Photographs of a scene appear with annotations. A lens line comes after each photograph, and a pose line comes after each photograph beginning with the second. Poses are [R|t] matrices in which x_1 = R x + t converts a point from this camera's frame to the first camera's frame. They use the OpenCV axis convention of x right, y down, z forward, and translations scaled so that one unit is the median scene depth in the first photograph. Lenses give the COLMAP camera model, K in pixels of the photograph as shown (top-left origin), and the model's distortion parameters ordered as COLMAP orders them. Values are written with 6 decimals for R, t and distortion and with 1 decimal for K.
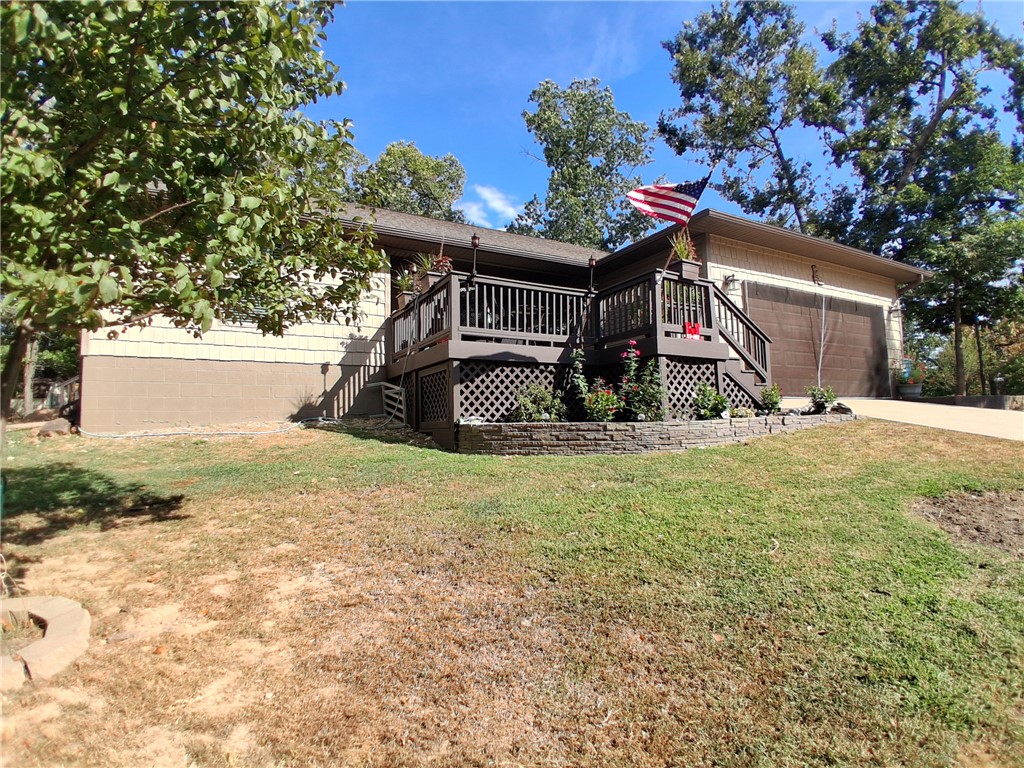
lens RADIAL K [[499.2, 0, 512.0], [0, 499.2, 384.0], [0, 0, 1]] dist [-0.015712, -0.000562]
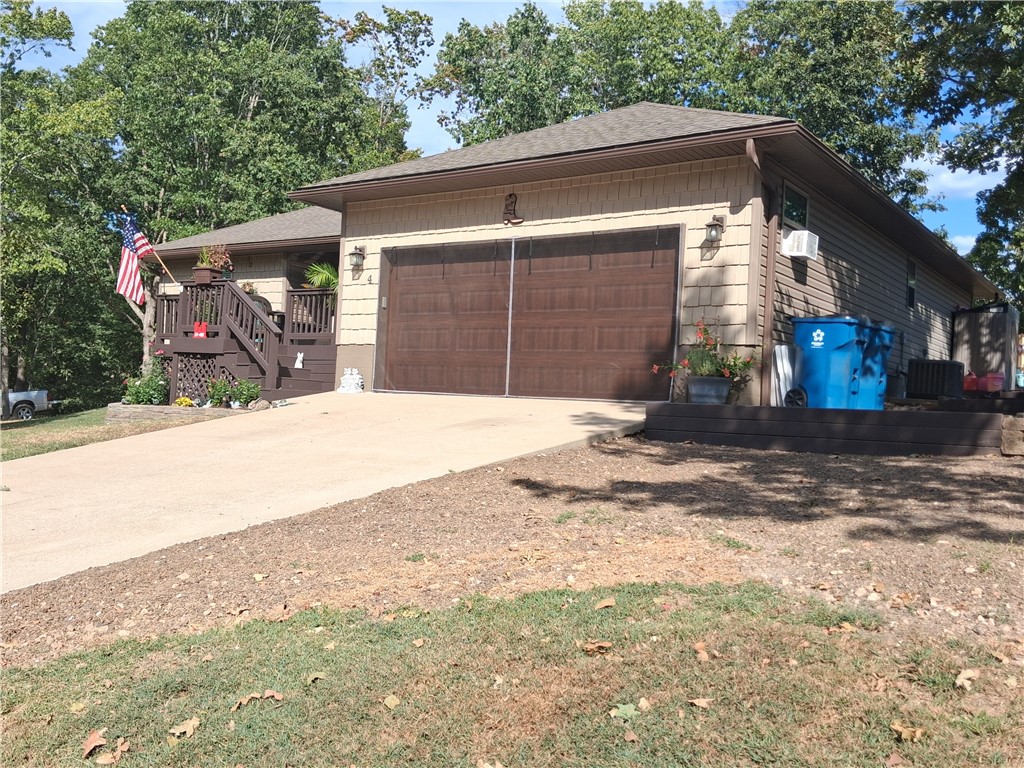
lens RADIAL K [[931.8, 0, 512.0], [0, 931.8, 384.0], [0, 0, 1]] dist [0.058954, 0.000964]
pose [[0.439243, 0.008401, -0.898329, 2.008640], [0.000279, 0.999955, 0.009488, -0.001498], [0.898368, -0.004418, 0.439221, 0.539399]]
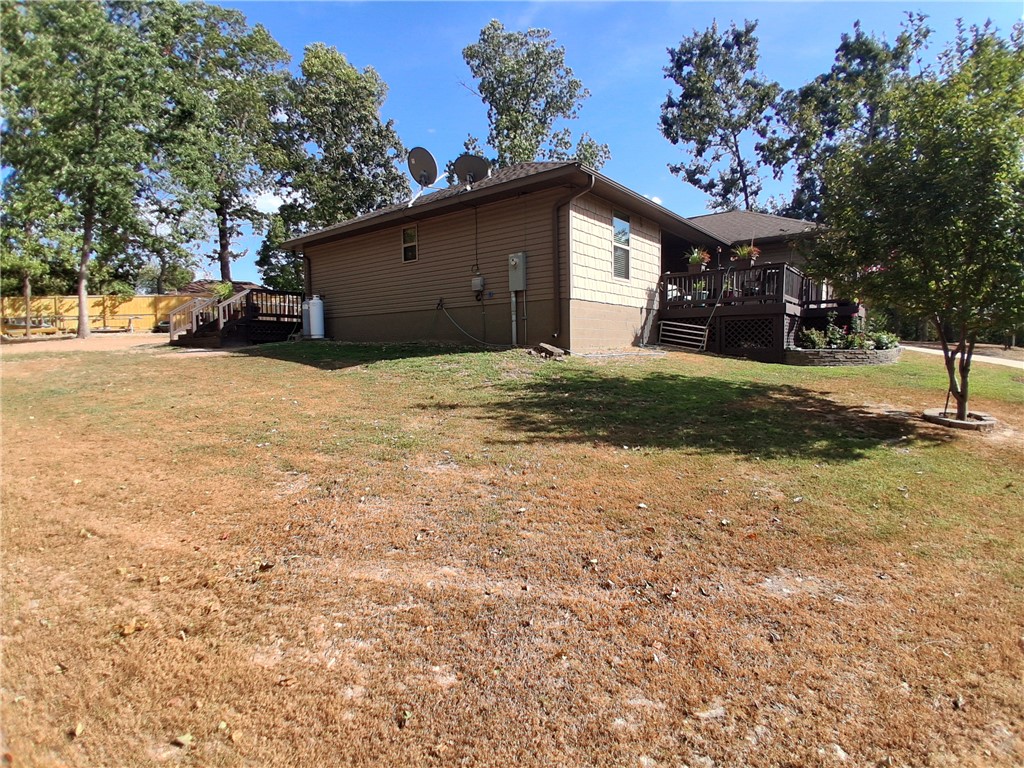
lens RADIAL K [[499.2, 0, 512.0], [0, 499.2, 384.0], [0, 0, 1]] dist [-0.015712, -0.000562]
pose [[0.928402, -0.012648, 0.371361, -1.611748], [-0.039331, 0.990461, 0.132062, 0.004688], [-0.369489, -0.137212, 0.919049, -0.281673]]
